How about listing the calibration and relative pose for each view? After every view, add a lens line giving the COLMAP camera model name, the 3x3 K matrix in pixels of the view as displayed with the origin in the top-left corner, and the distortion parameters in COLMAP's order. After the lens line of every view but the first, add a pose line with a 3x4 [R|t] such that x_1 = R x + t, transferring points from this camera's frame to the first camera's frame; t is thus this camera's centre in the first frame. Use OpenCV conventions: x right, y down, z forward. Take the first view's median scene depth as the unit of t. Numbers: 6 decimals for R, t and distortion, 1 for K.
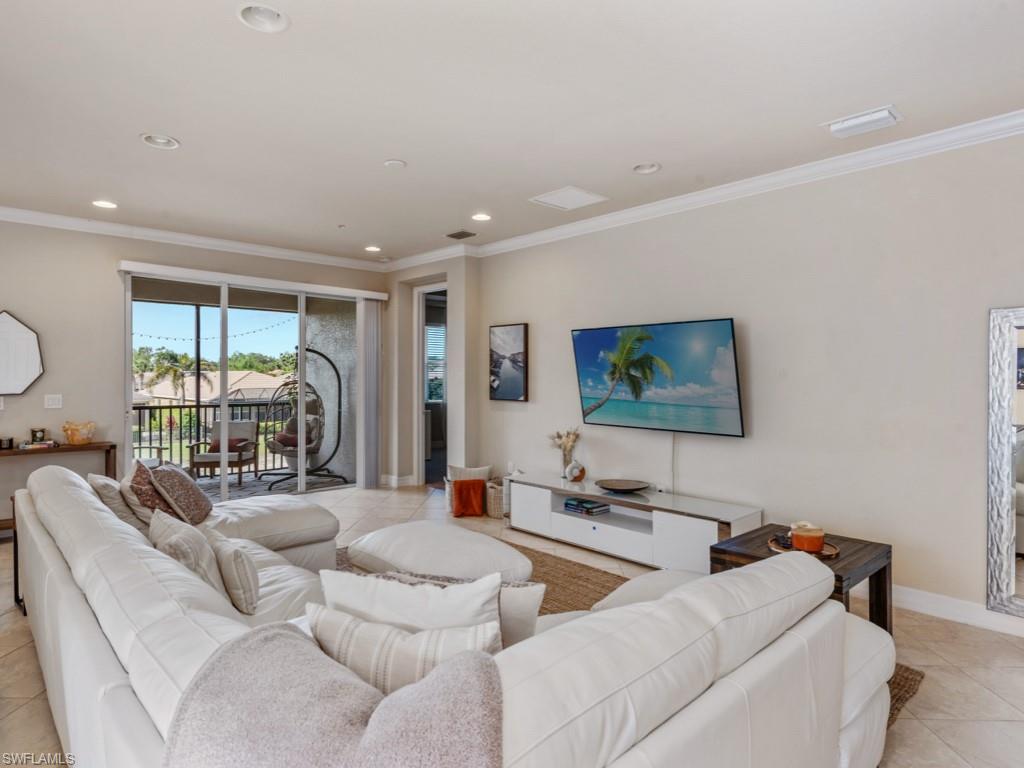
lens RADIAL K [[584.7, 0, 512.0], [0, 584.7, 384.0], [0, 0, 1]] dist [0.000460, -0.000169]
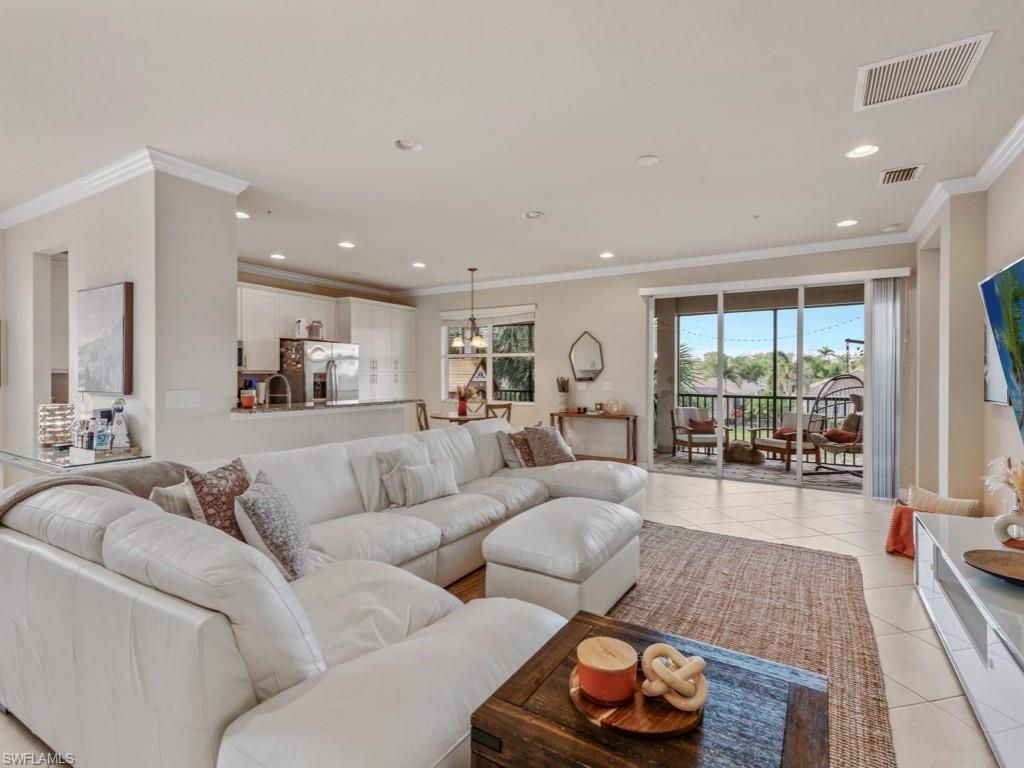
lens RADIAL K [[512.0, 0, 512.0], [0, 512.0, 384.0], [0, 0, 1]] dist [0.000786, -0.000512]
pose [[0.264900, 0.017266, -0.964121, 0.304757], [-0.008076, 0.999844, 0.015687, 0.000362], [0.964242, 0.003631, 0.264998, 0.258782]]
